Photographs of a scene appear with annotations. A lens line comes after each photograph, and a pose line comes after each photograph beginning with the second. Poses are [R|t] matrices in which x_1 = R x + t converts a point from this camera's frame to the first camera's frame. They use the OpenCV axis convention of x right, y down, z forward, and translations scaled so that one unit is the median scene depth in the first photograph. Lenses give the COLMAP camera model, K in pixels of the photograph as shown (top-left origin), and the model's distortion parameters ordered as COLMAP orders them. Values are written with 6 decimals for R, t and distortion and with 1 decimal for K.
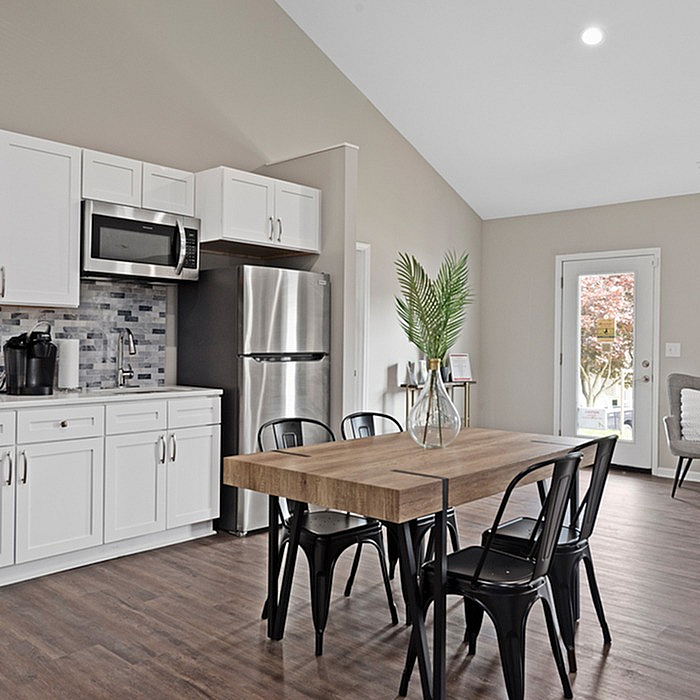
lens RADIAL K [[688.2, 0, 350.4], [0, 688.2, 343.1], [0, 0, 1]] dist [0.006803, 0.009227]
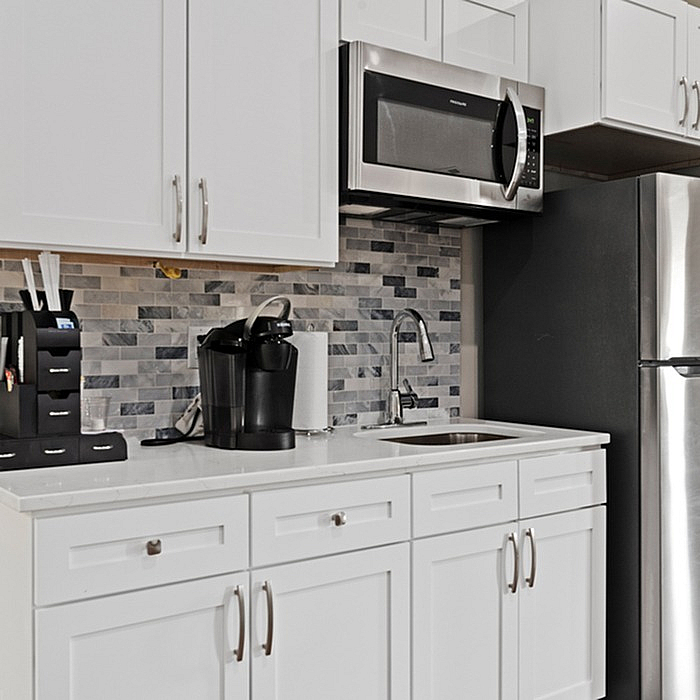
lens RADIAL K [[892.6, 0, 350.0], [0, 892.6, 350.0], [0, 0, 1]] dist [-0.001769, -0.003624]
pose [[0.980994, -0.005817, -0.193951, -0.241898], [0.008533, 0.999877, 0.013168, -0.000845], [0.193851, -0.014573, 0.980923, 0.351318]]
